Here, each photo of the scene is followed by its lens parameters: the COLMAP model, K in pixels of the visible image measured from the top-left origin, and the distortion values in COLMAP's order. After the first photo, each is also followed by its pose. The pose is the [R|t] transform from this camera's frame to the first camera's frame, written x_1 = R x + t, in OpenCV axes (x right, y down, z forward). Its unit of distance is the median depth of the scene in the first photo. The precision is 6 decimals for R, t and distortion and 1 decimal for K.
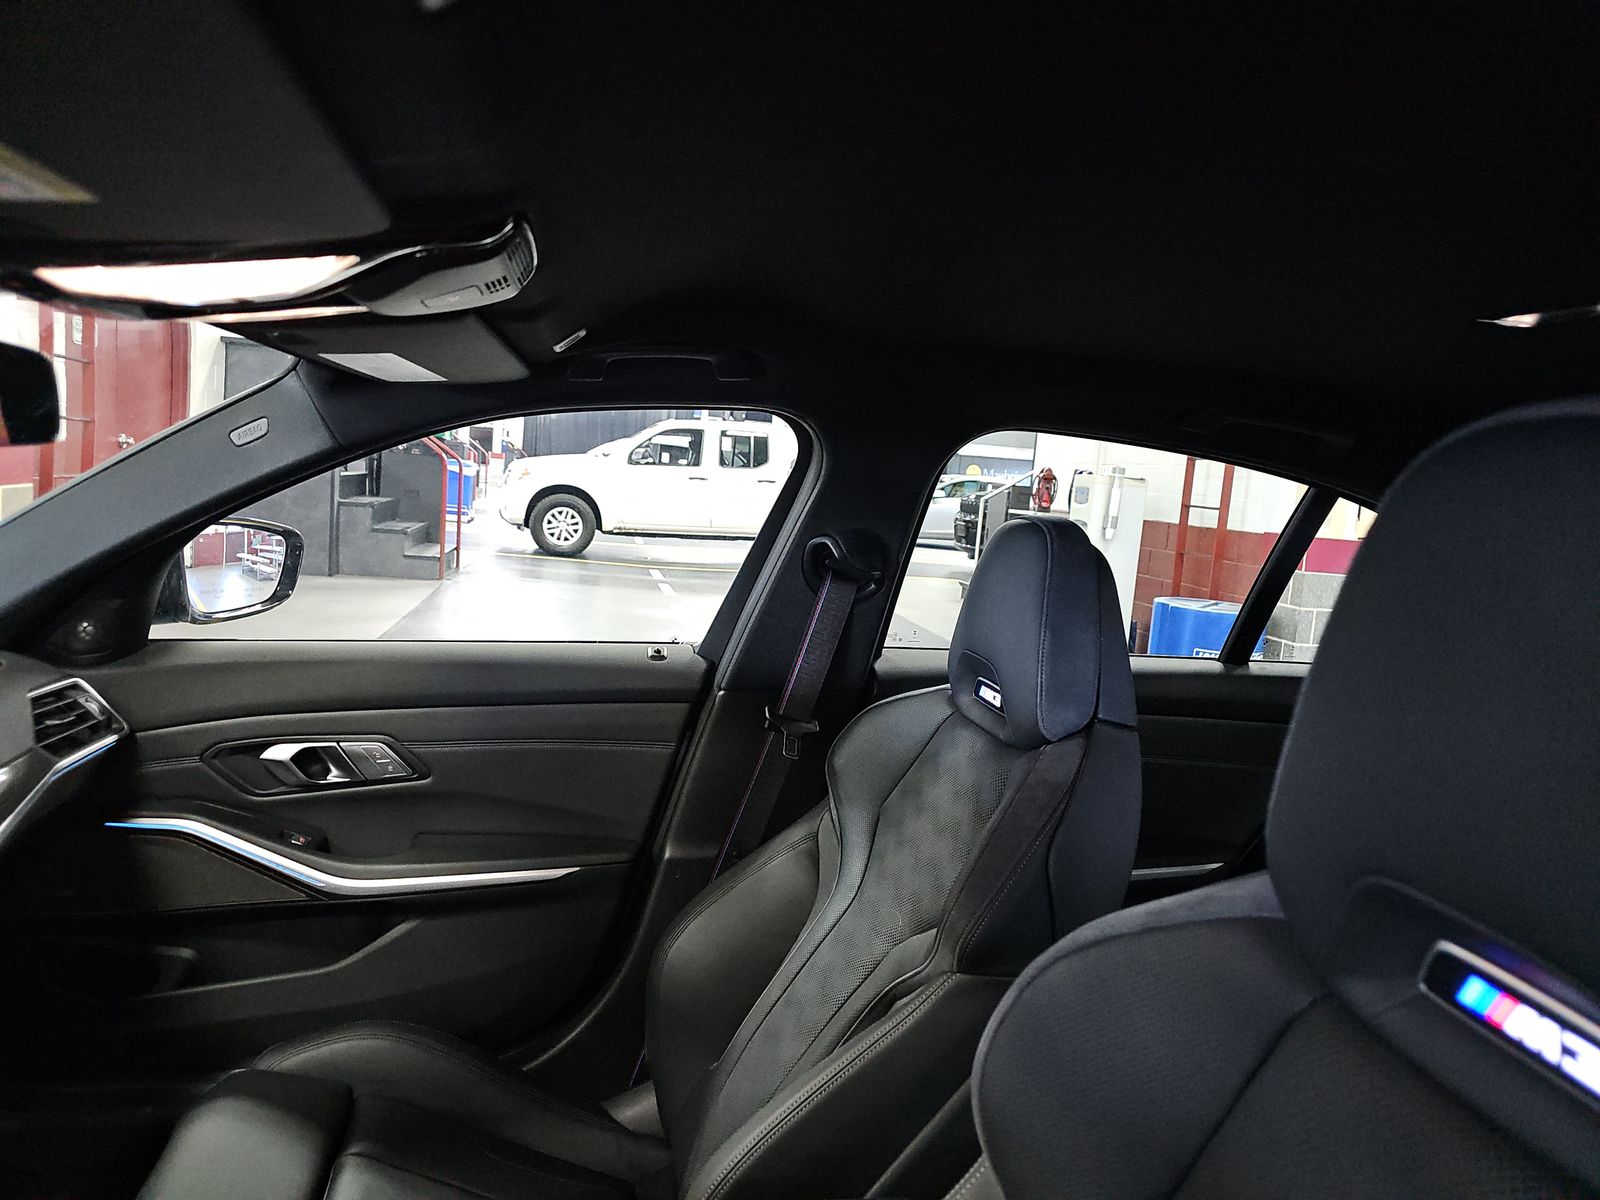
lens RADIAL K [[1071.9, 0, 802.0], [0, 1071.9, 598.9], [0, 0, 1]] dist [0.041640, -0.007431]
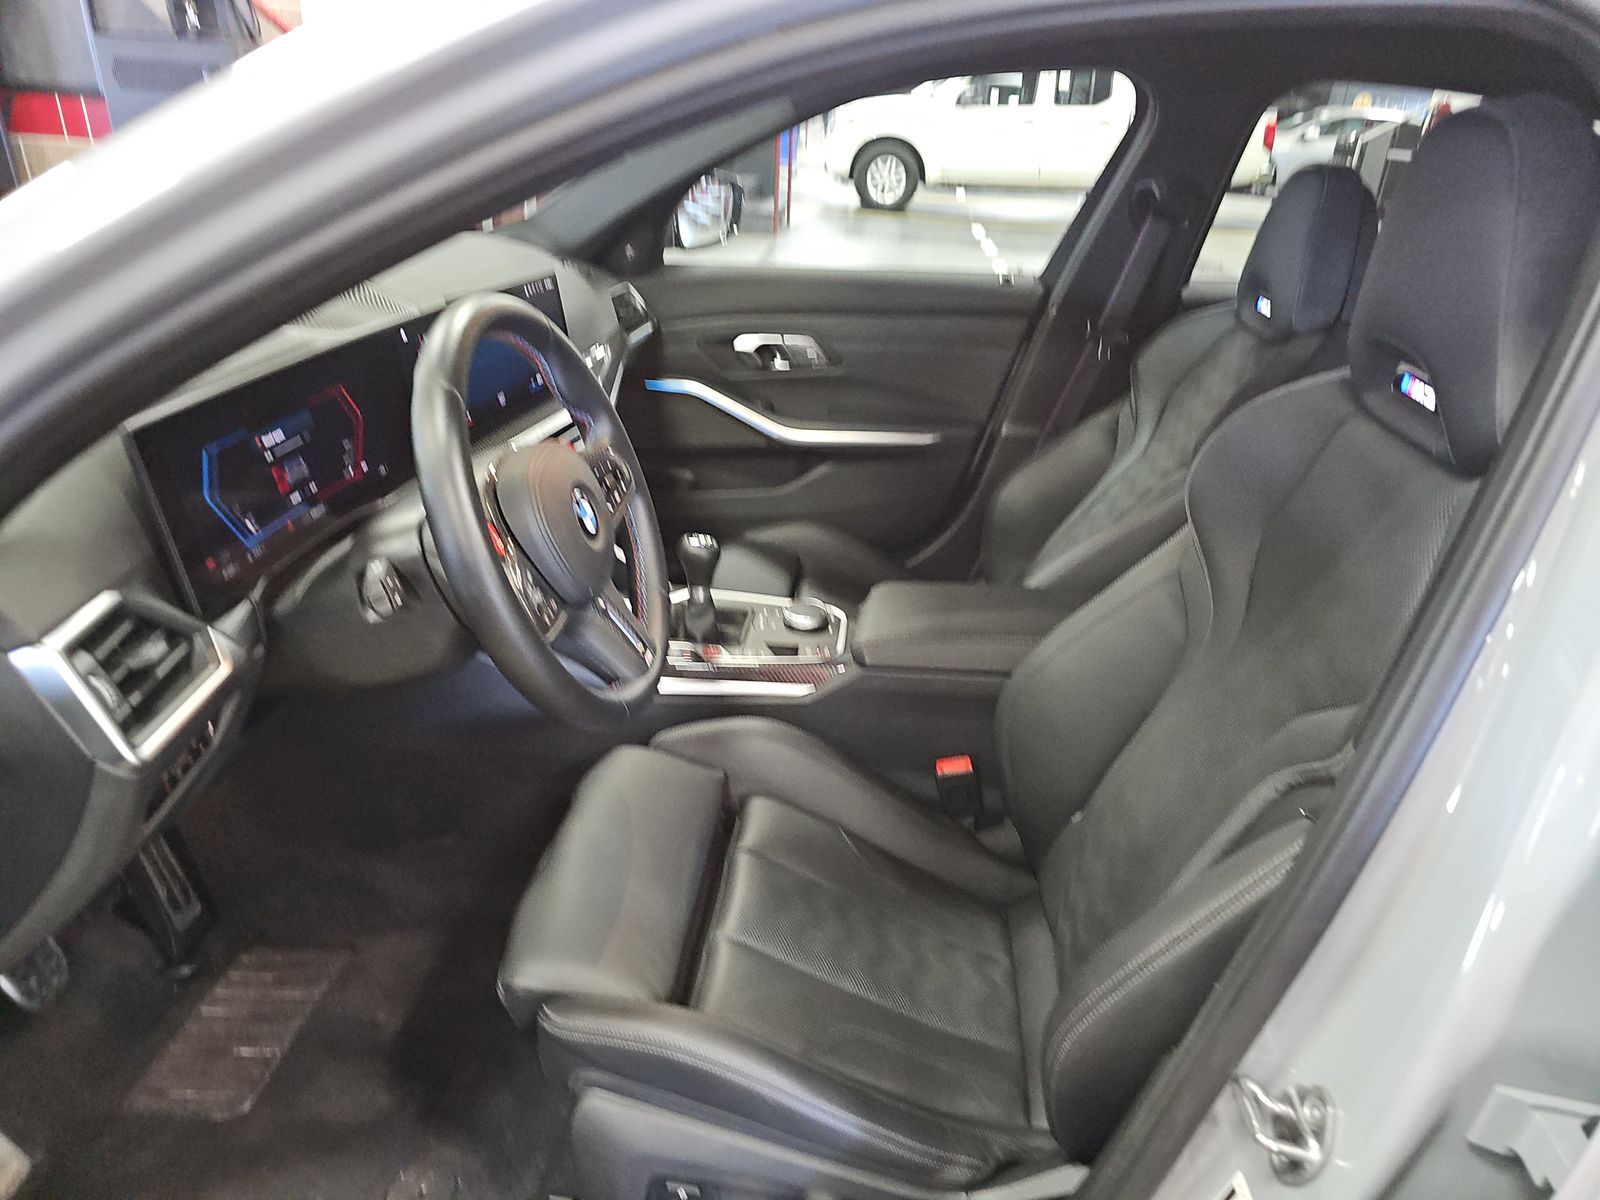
lens RADIAL K [[1071.9, 0, 800.7], [0, 1071.9, 602.4], [0, 0, 1]] dist [0.041640, -0.007431]
pose [[0.959405, 0.096563, -0.264987, 0.011735], [-0.011939, 0.952625, 0.303914, 0.031032], [0.281780, -0.288413, 0.915105, -0.412167]]
